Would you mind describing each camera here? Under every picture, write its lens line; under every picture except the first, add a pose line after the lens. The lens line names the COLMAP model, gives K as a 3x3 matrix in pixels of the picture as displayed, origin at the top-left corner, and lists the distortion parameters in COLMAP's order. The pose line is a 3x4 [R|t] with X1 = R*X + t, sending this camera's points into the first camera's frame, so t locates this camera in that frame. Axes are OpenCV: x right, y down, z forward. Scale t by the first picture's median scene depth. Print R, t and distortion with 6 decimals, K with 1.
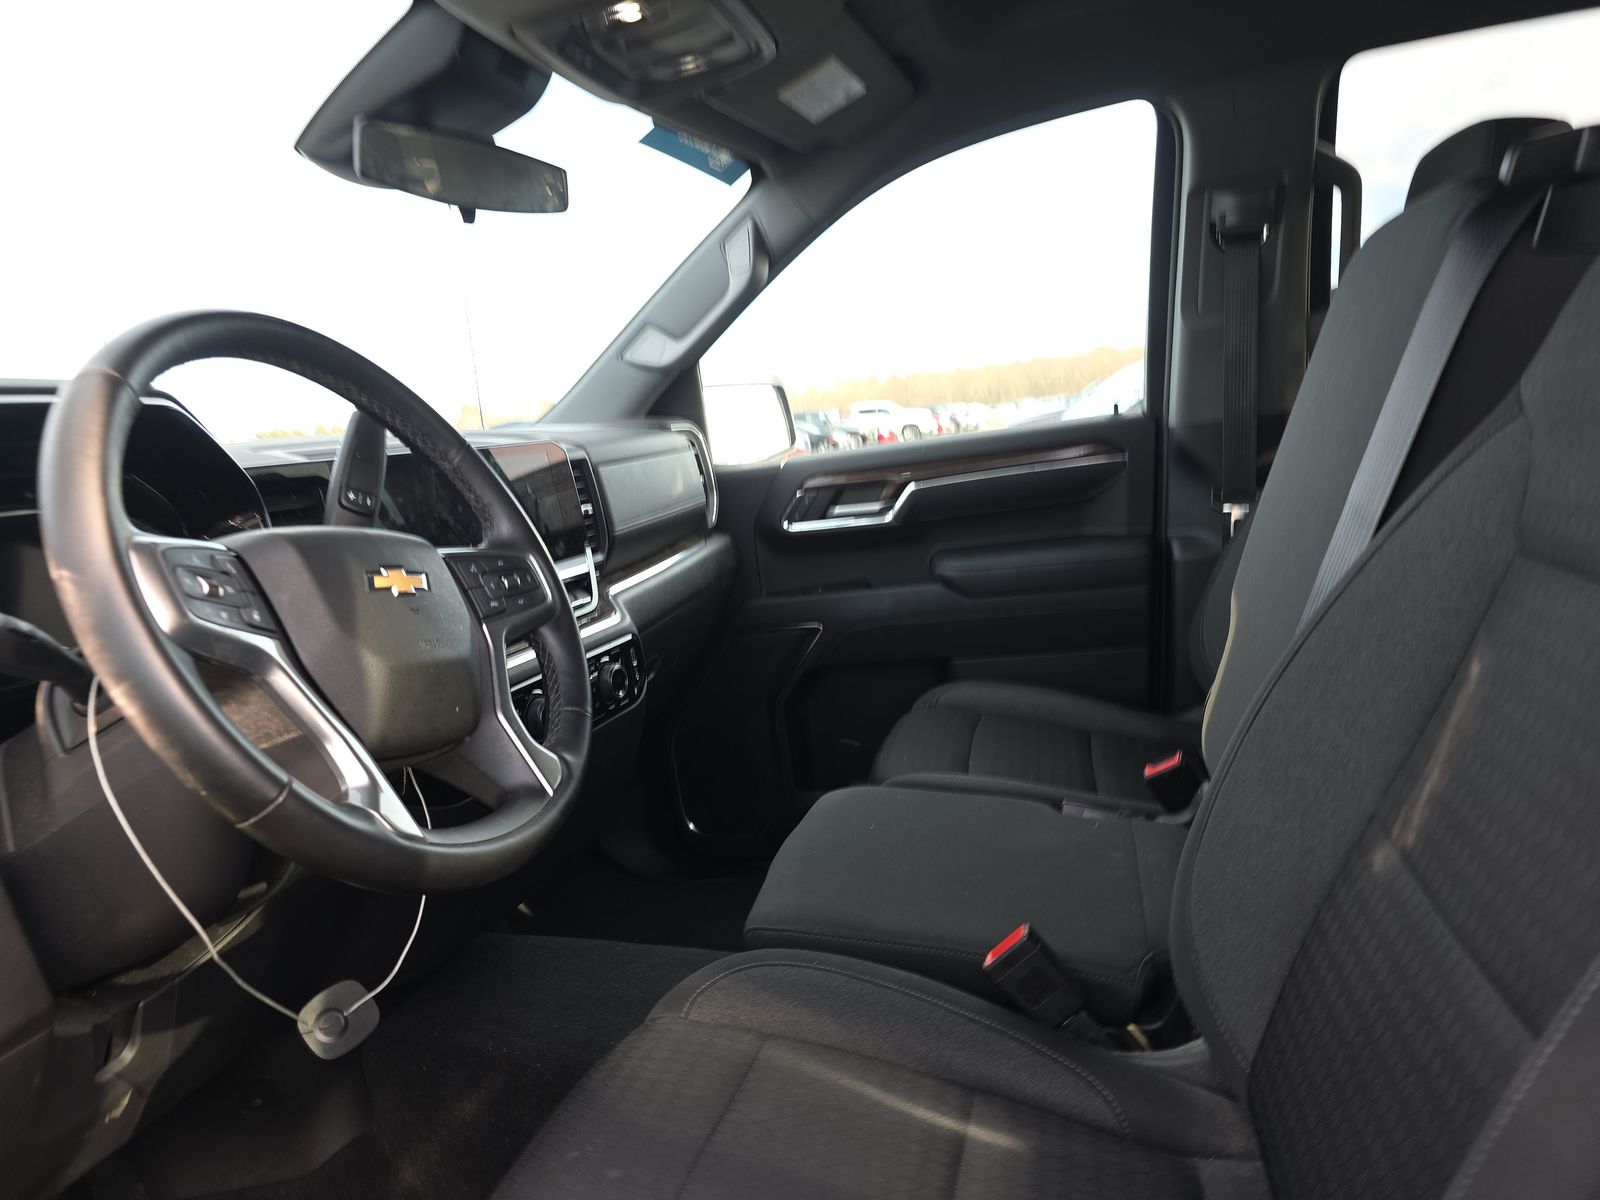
lens RADIAL K [[1088.0, 0, 823.7], [0, 1088.0, 603.4], [0, 0, 1]] dist [0.105465, -0.161966]
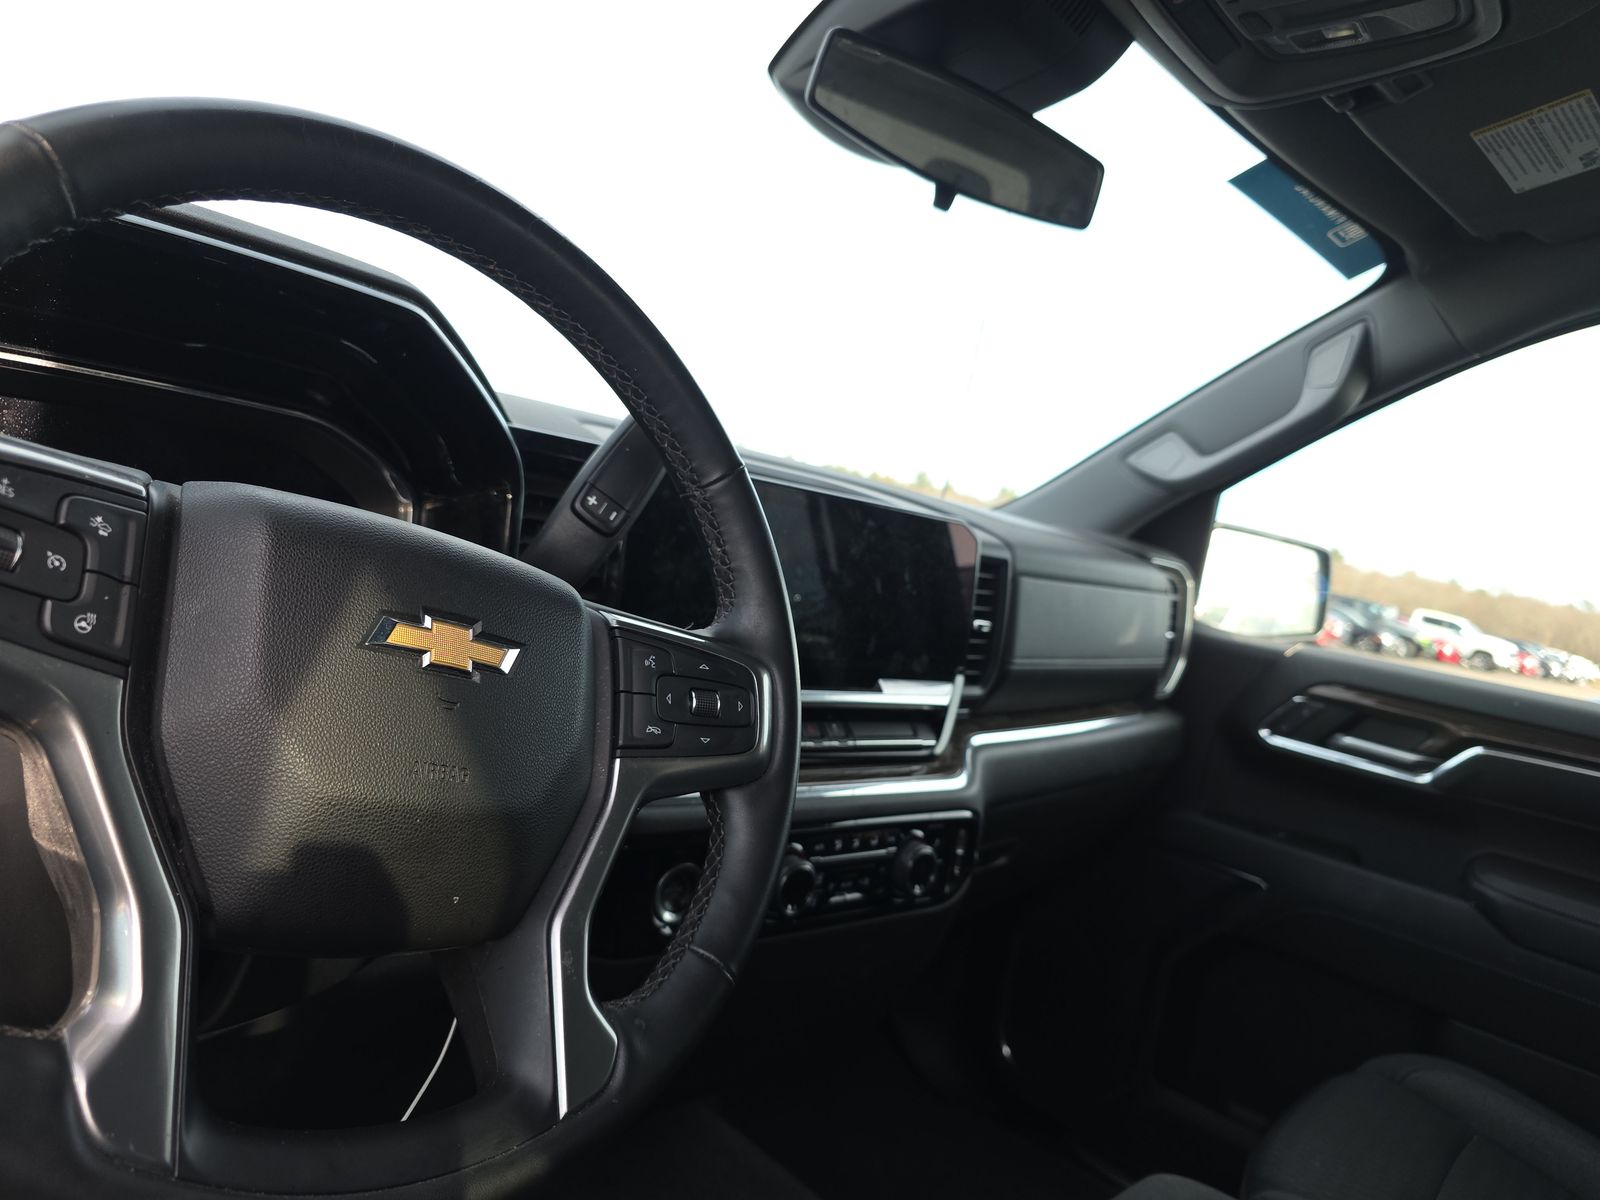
lens RADIAL K [[1088.0, 0, 823.7], [0, 1088.0, 603.4], [0, 0, 1]] dist [0.105465, -0.161966]
pose [[0.846919, 0.318251, -0.425963, 0.001944], [-0.358248, 0.933509, -0.014829, -0.039067], [0.392921, 0.165159, 0.904619, 0.223074]]
